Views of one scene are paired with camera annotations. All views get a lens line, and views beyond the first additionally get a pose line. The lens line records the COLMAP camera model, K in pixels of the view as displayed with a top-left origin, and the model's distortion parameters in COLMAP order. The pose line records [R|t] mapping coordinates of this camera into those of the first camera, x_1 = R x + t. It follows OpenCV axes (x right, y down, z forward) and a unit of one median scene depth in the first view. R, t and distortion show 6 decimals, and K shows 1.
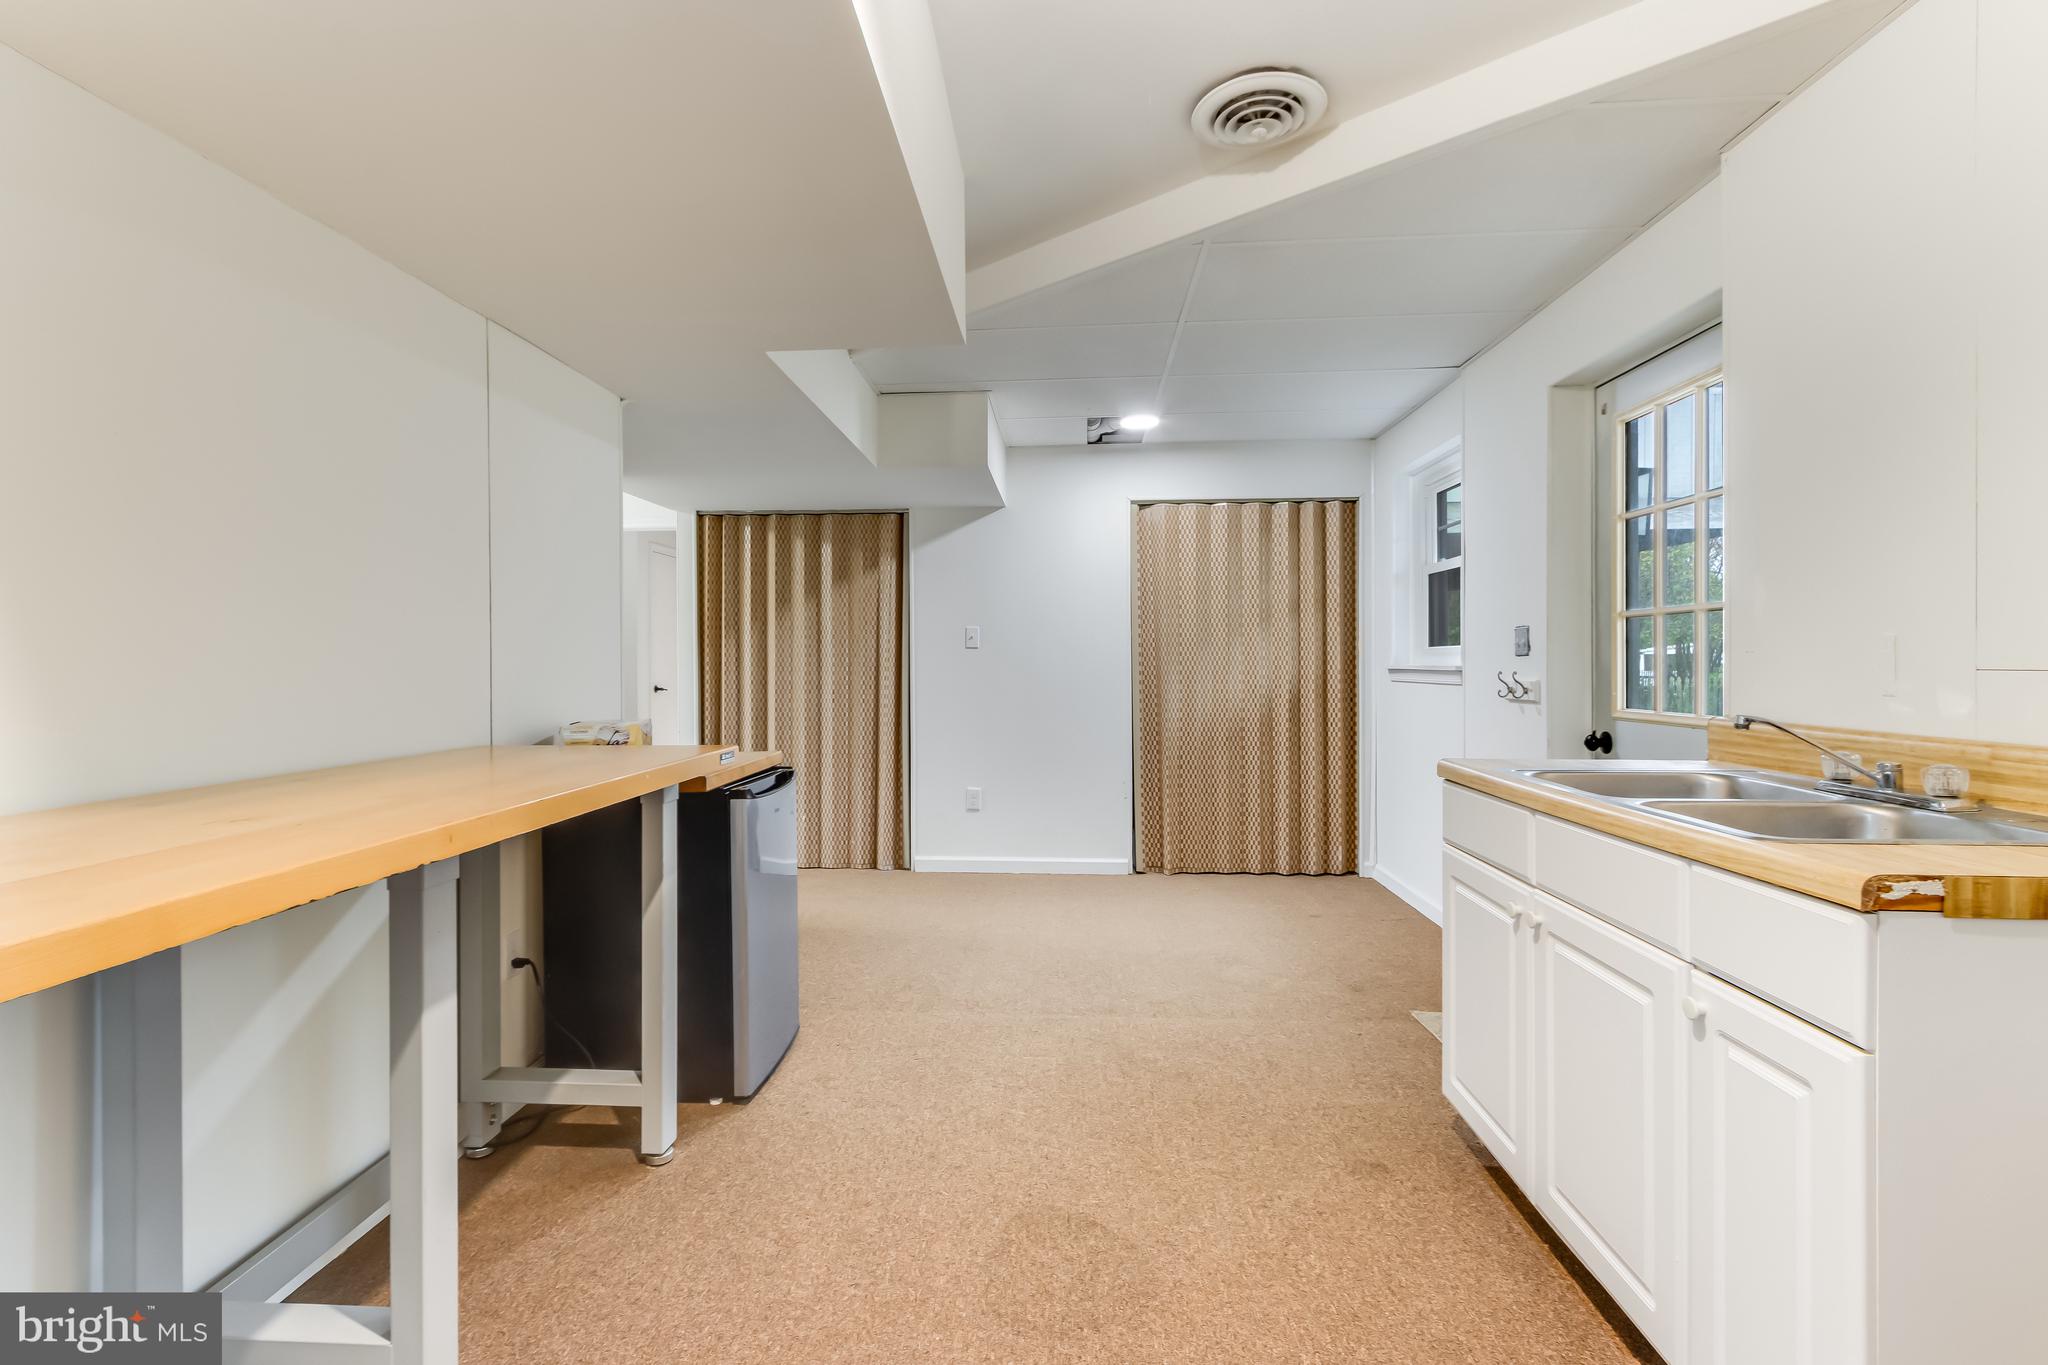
lens RADIAL K [[957.6, 0, 985.7], [0, 957.6, 674.7], [0, 0, 1]] dist [0.001235, -0.000046]
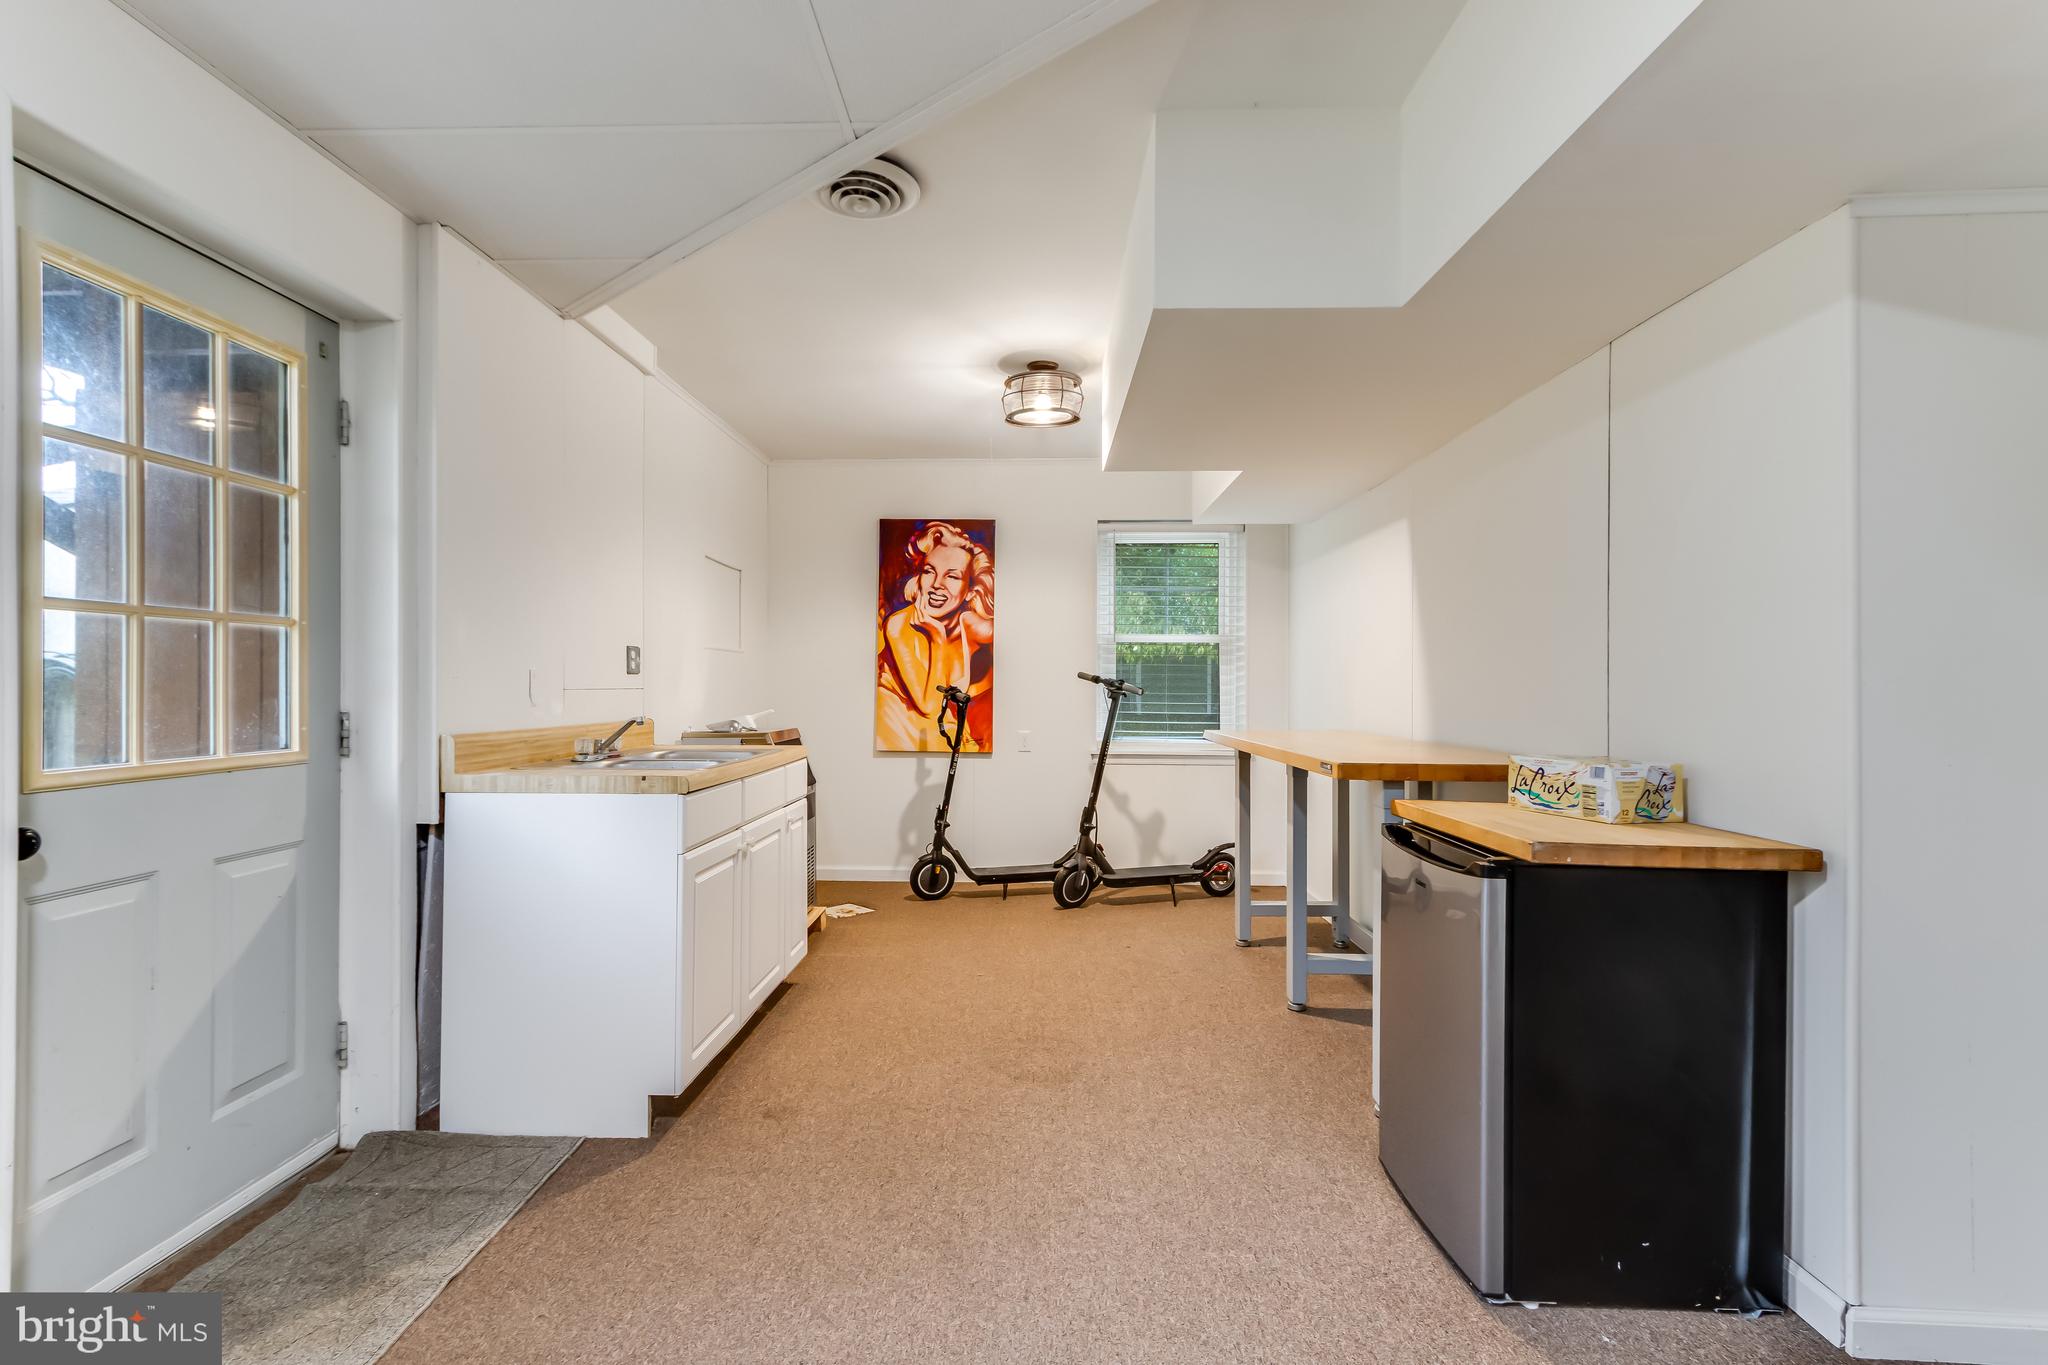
lens RADIAL K [[957.6, 0, 985.7], [0, 957.6, 674.7], [0, 0, 1]] dist [0.001235, -0.000046]
pose [[-0.999542, 0.001193, -0.030245, 0.165633], [0.001108, 0.999995, 0.002820, -0.027453], [0.030249, 0.002785, -0.999539, 1.990131]]
